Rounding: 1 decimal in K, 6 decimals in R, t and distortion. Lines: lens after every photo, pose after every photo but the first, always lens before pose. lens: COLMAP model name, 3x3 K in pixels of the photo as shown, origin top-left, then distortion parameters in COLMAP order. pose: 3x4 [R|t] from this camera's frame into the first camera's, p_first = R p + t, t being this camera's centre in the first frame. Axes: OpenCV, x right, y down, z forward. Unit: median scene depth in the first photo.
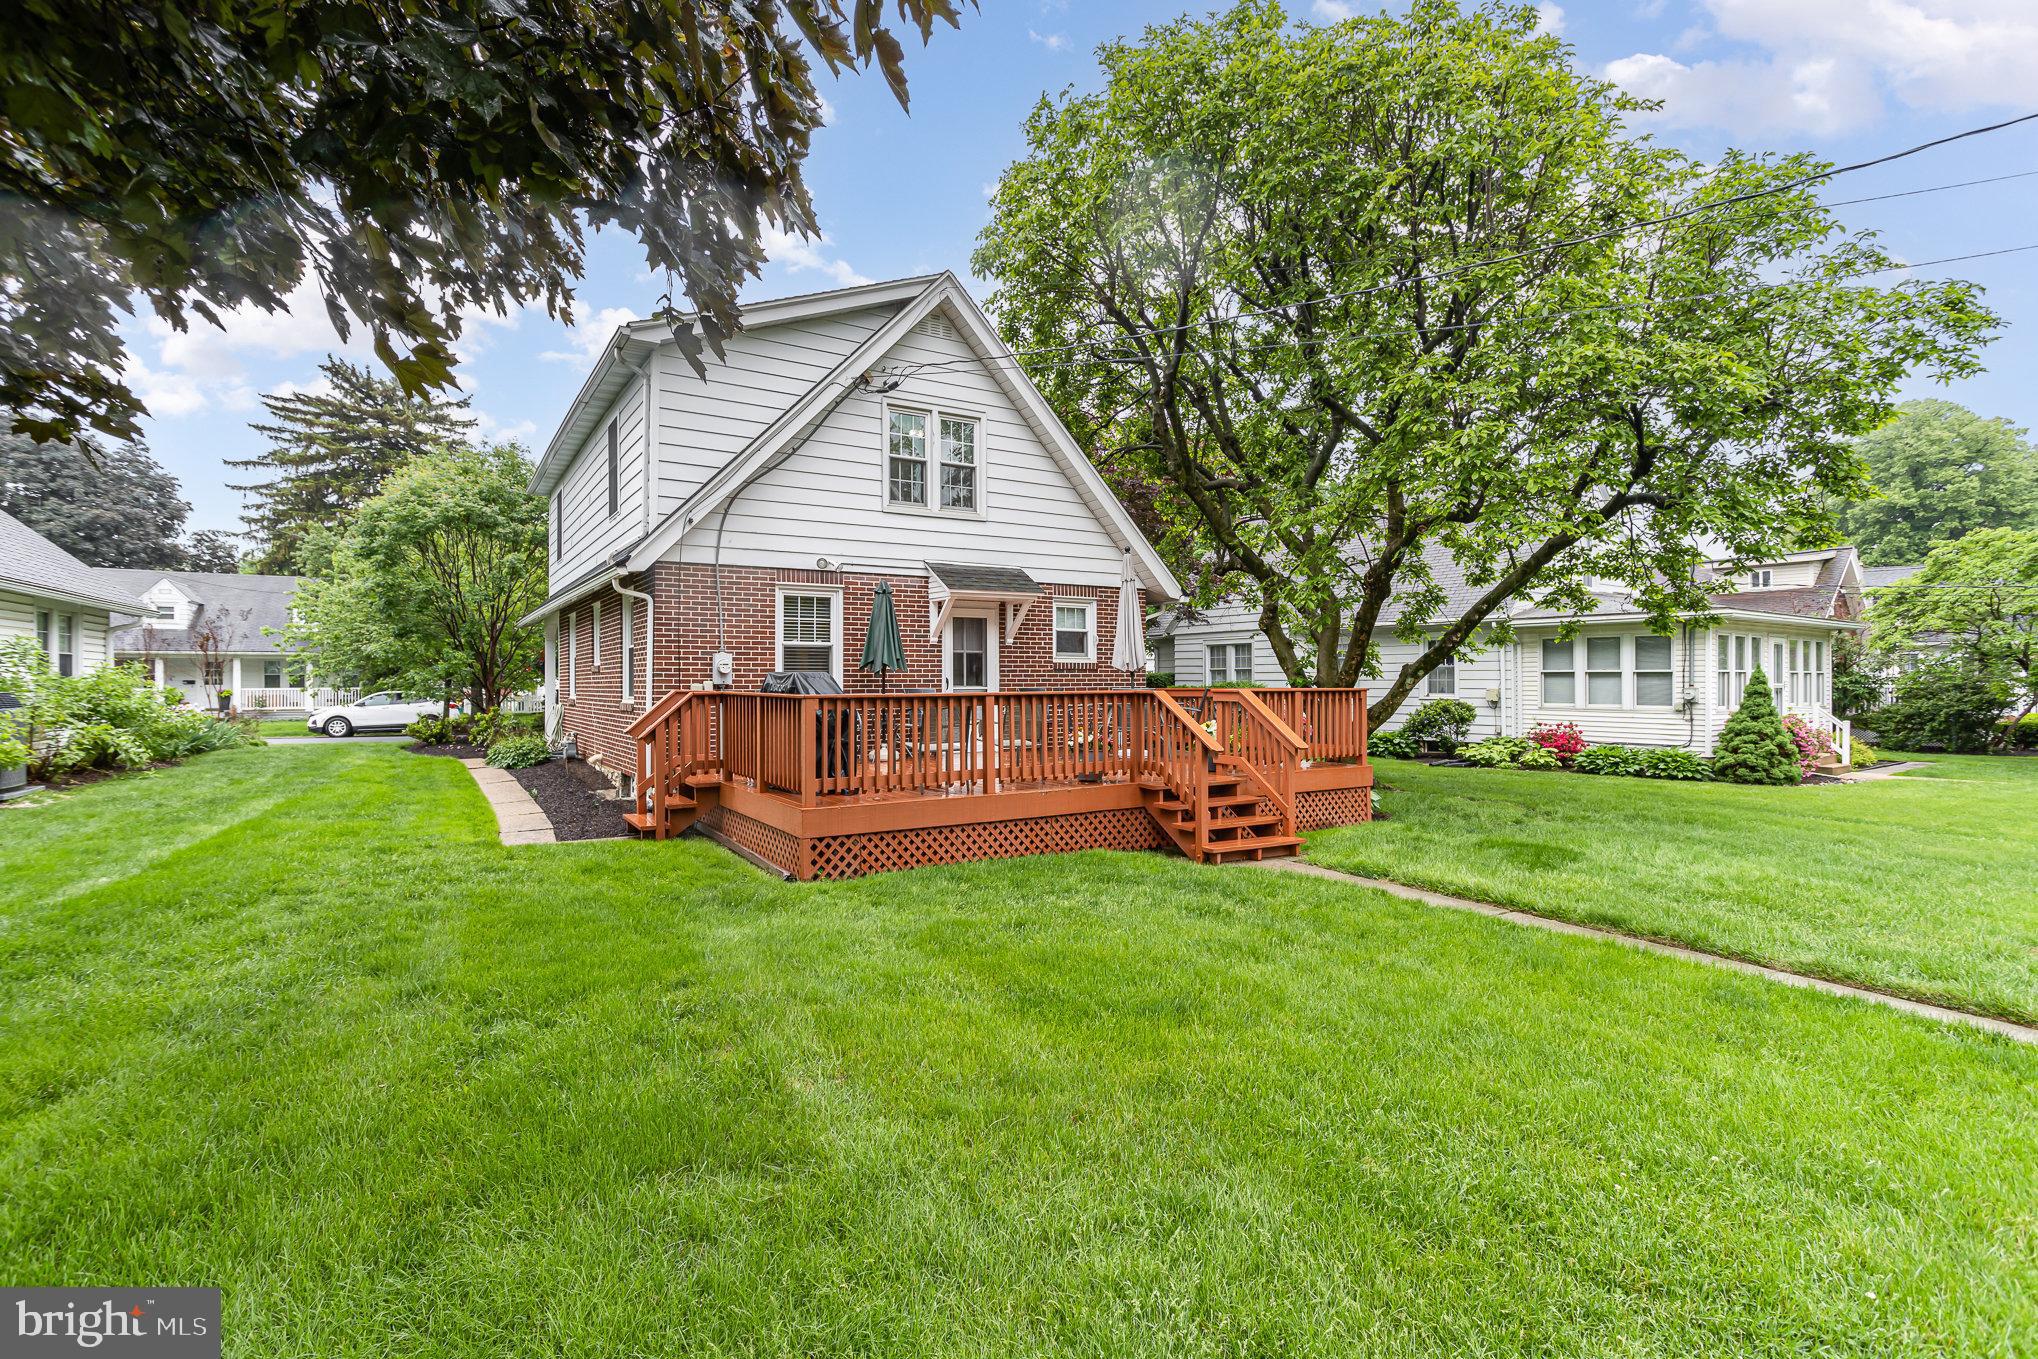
lens RADIAL K [[976.1, 0, 1008.1], [0, 976.1, 690.4], [0, 0, 1]] dist [-0.008835, 0.004438]
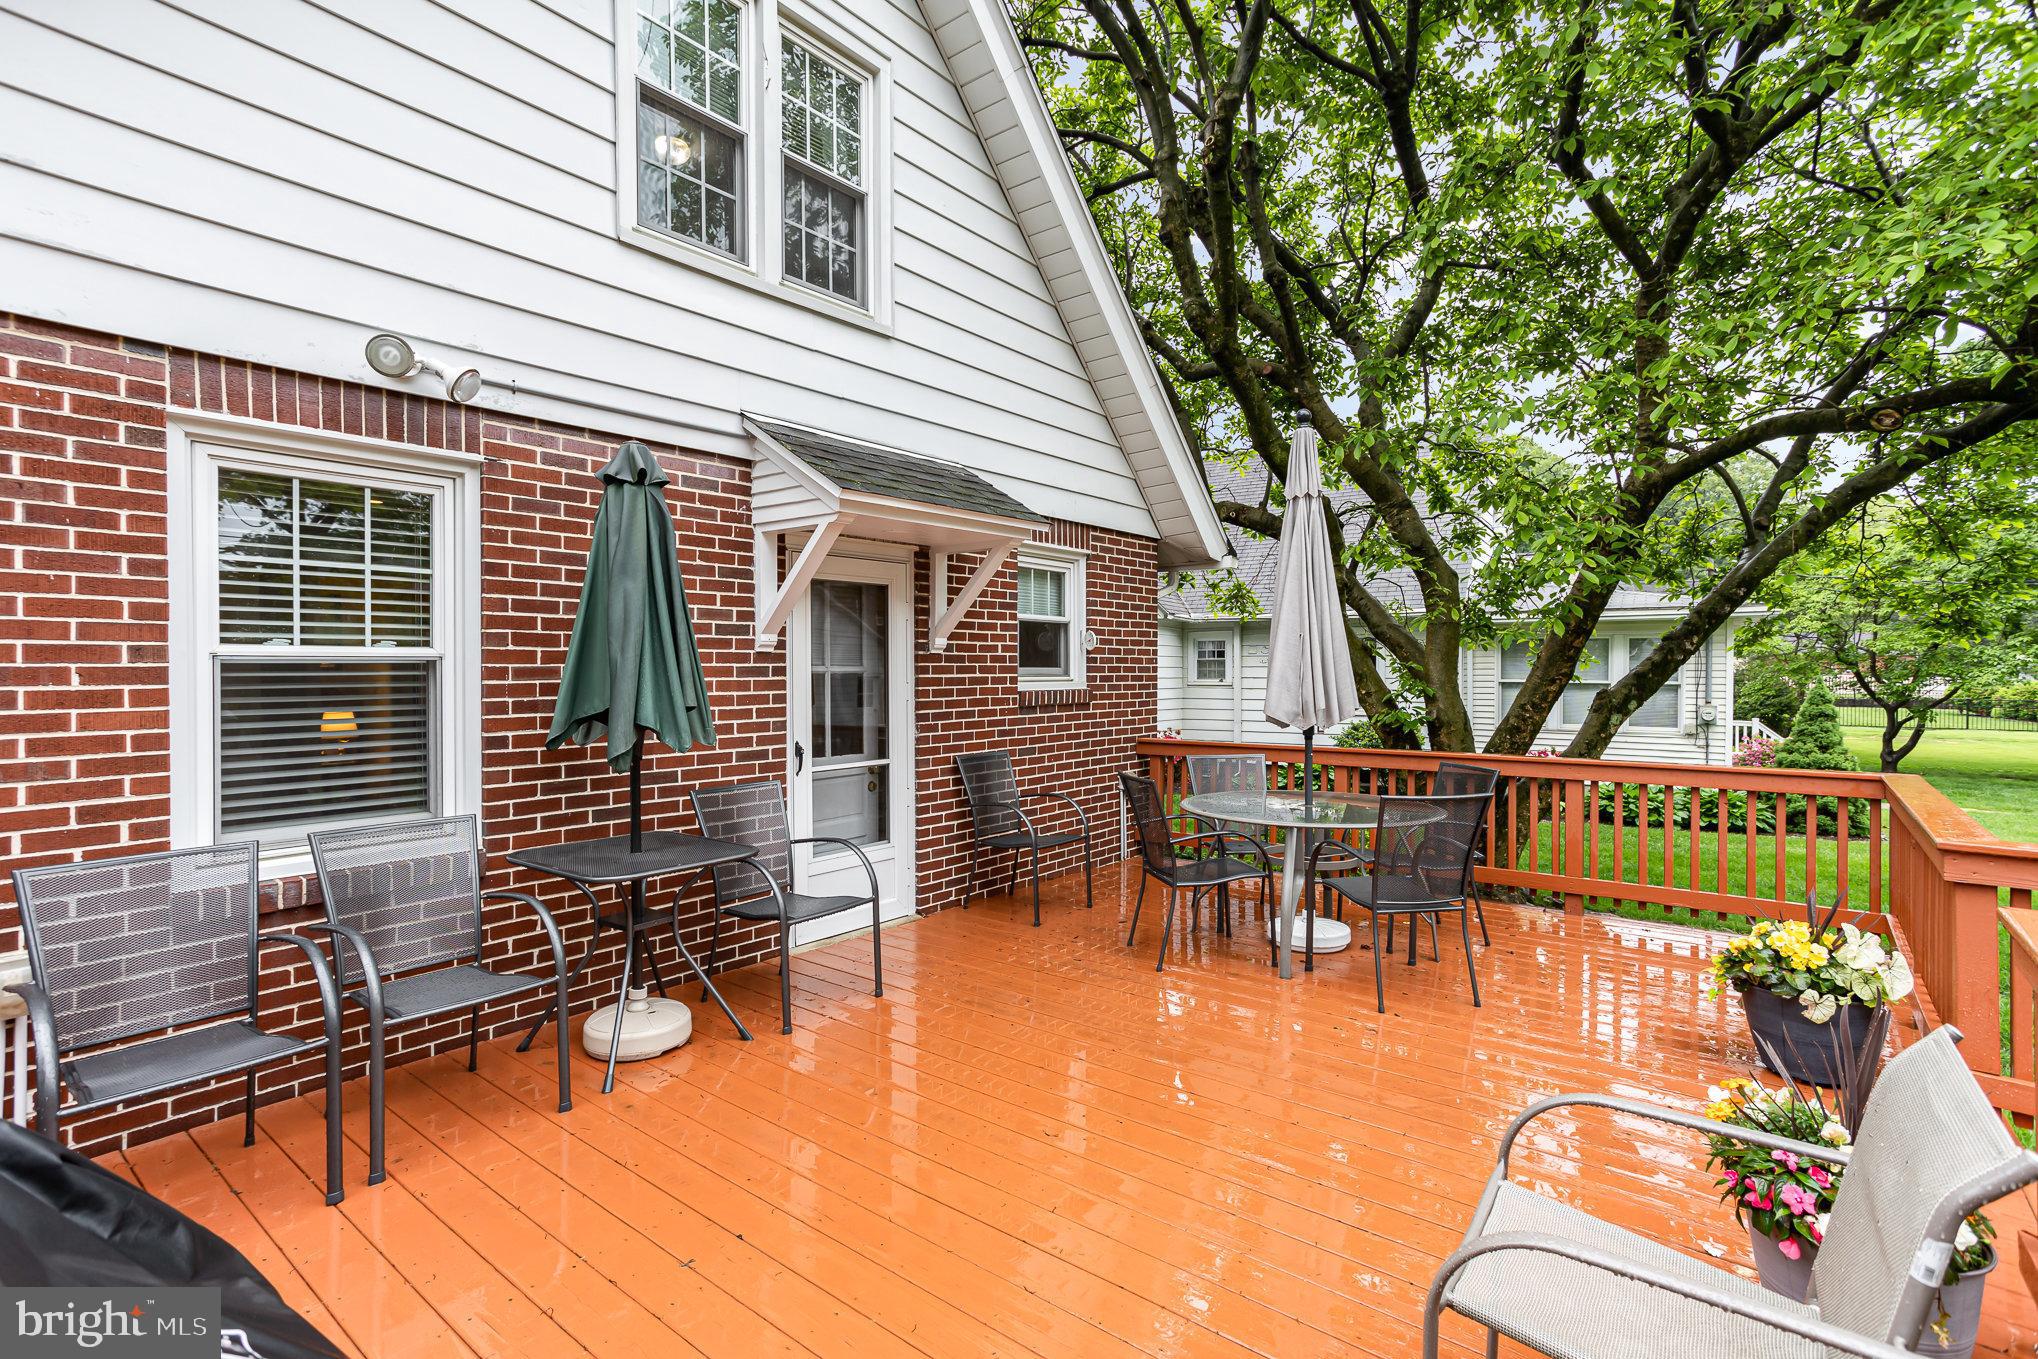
lens RADIAL K [[976.1, 0, 1034.5], [0, 976.1, 682.4], [0, 0, 1]] dist [-0.008835, 0.004438]
pose [[0.939013, -0.006483, 0.343819, -0.106813], [0.006008, 0.999979, 0.002446, -0.036576], [-0.343828, -0.000231, 0.939033, 0.630282]]
